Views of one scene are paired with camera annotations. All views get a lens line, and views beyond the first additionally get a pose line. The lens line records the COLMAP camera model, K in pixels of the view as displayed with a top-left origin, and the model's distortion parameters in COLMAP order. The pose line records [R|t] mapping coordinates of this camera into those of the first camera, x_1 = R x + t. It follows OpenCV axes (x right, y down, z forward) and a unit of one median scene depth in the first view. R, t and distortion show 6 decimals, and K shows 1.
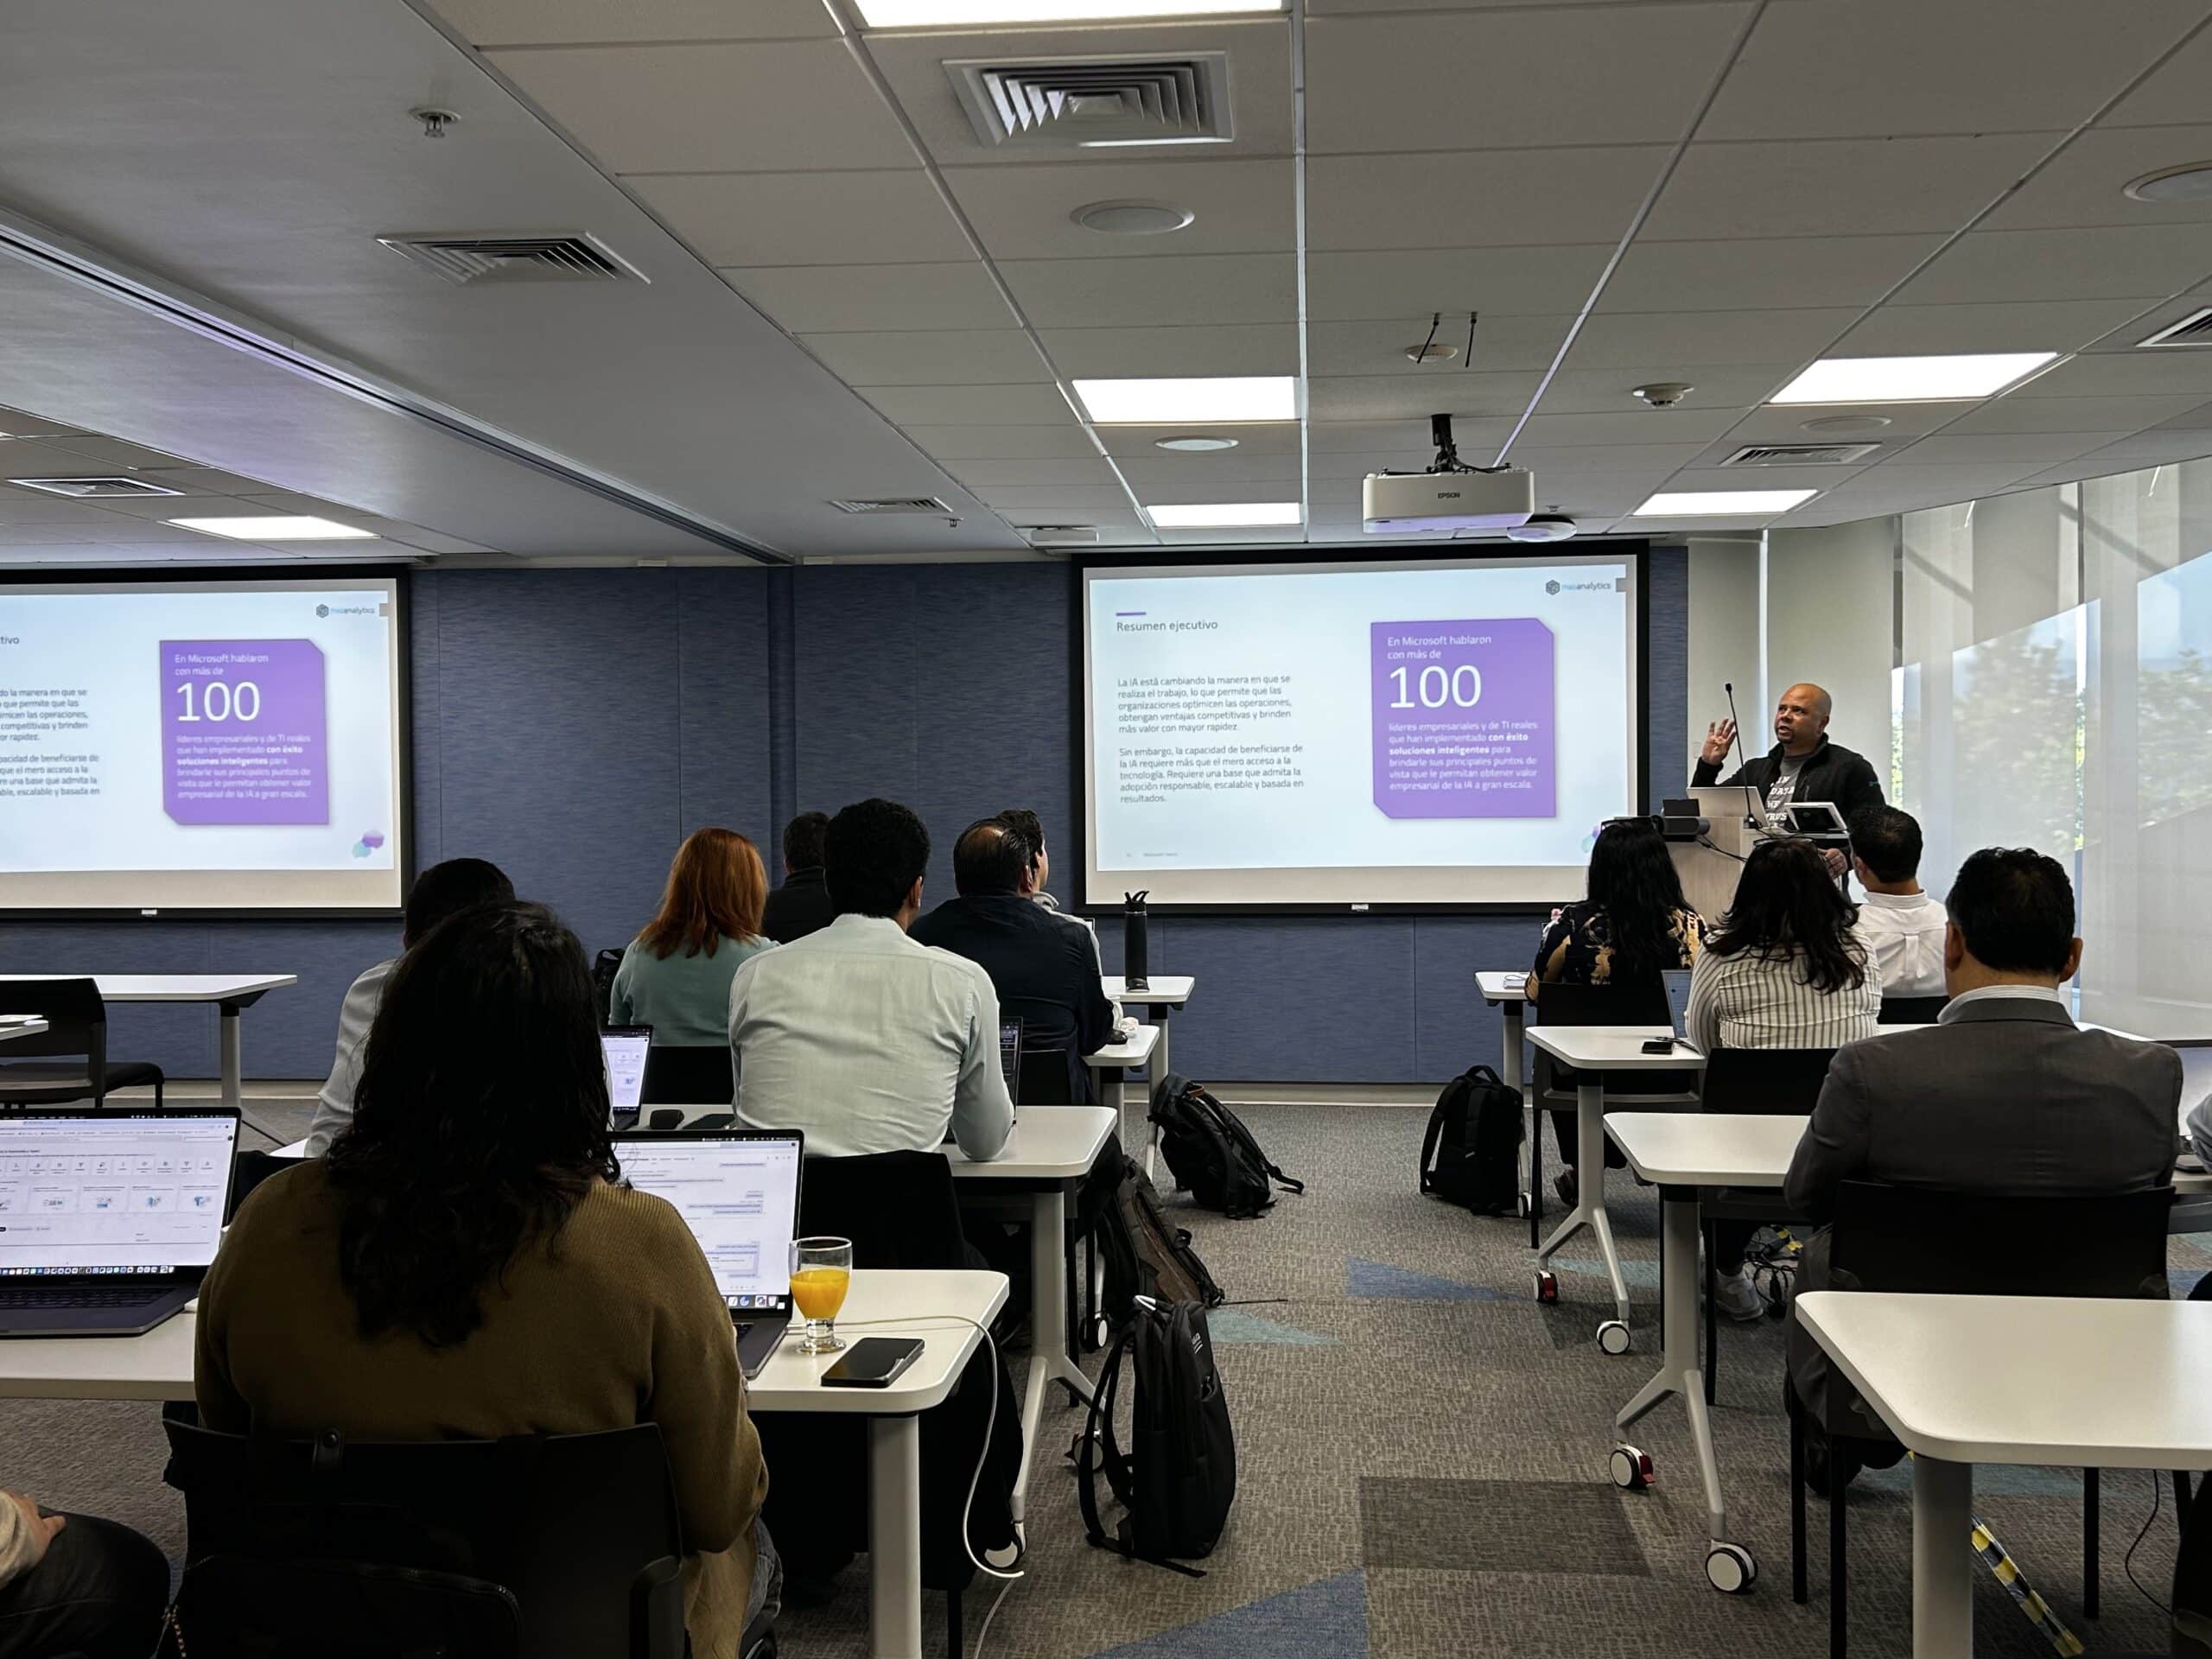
lens RADIAL K [[2162.8, 0, 1114.9], [0, 2162.8, 826.4], [0, 0, 1]] dist [0.029745, 0.000000]
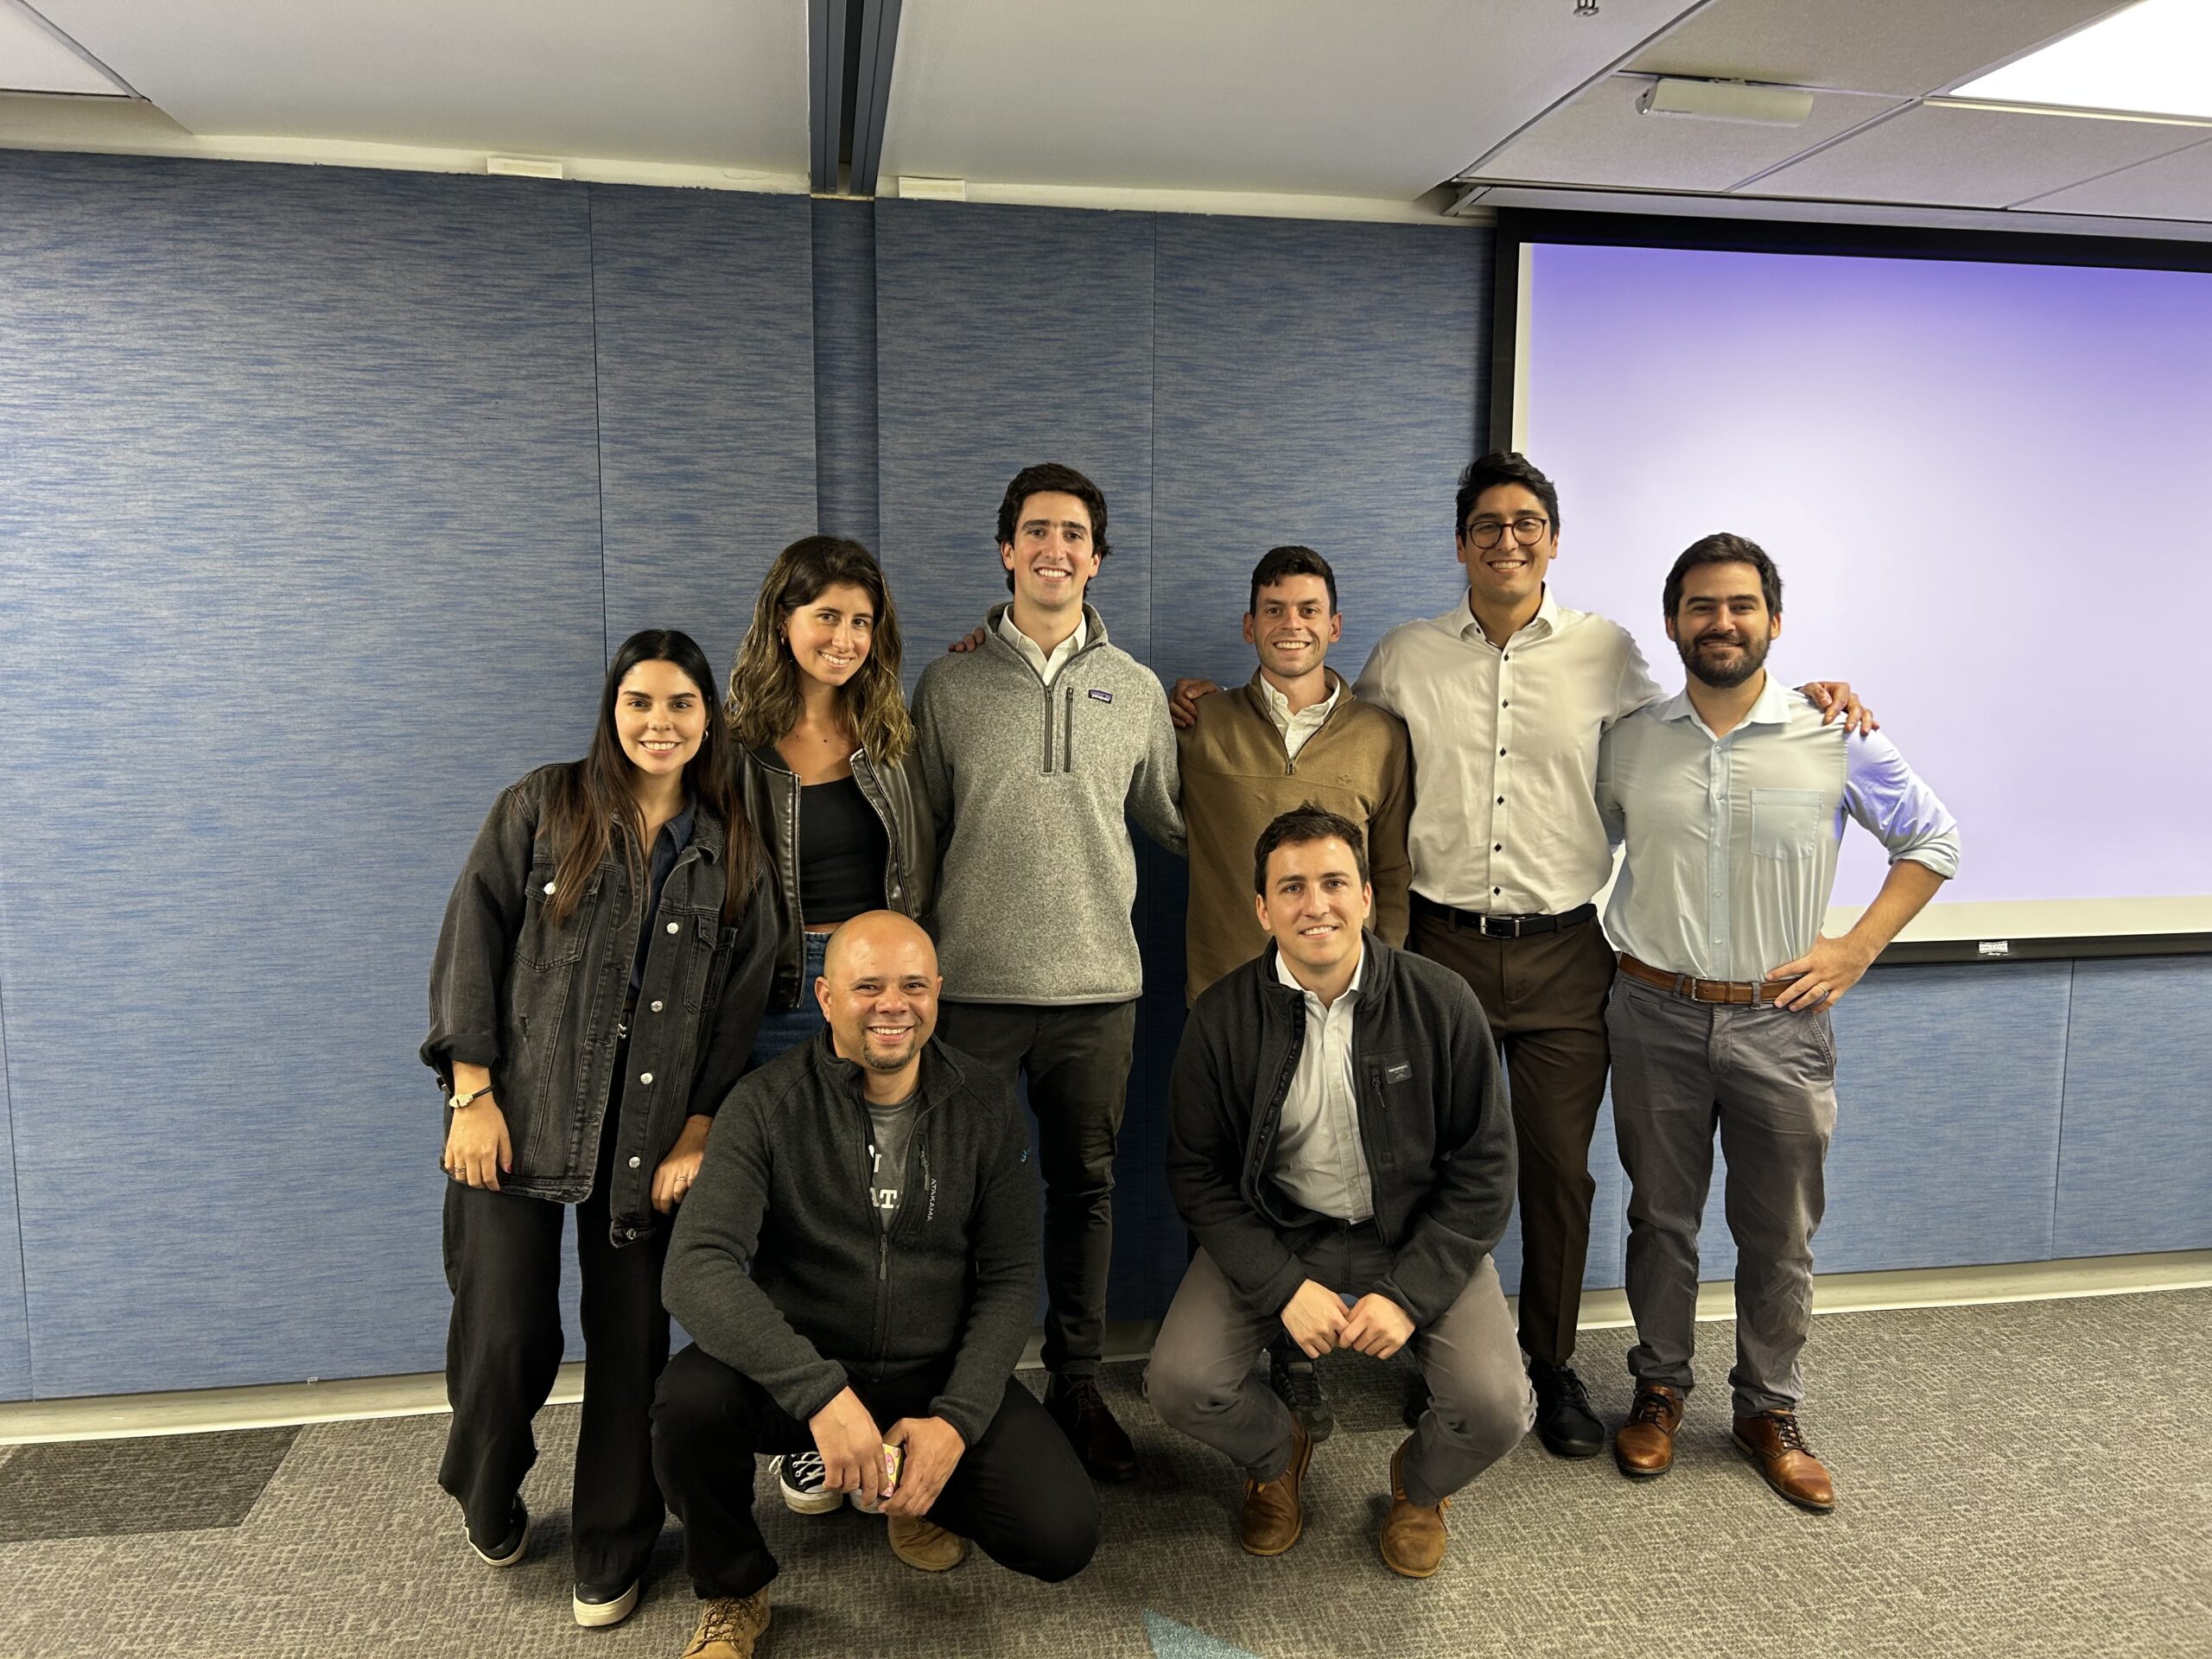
lens RADIAL K [[1694.9, 0, 1081.6], [0, 1694.9, 843.3], [0, 0, 1]] dist [0.032925, -0.021681]
pose [[0.963137, -0.023134, 0.268015, -0.272216], [-0.010378, 0.992358, 0.122954, -0.047167], [-0.268812, -0.121203, 0.955537, 0.871812]]
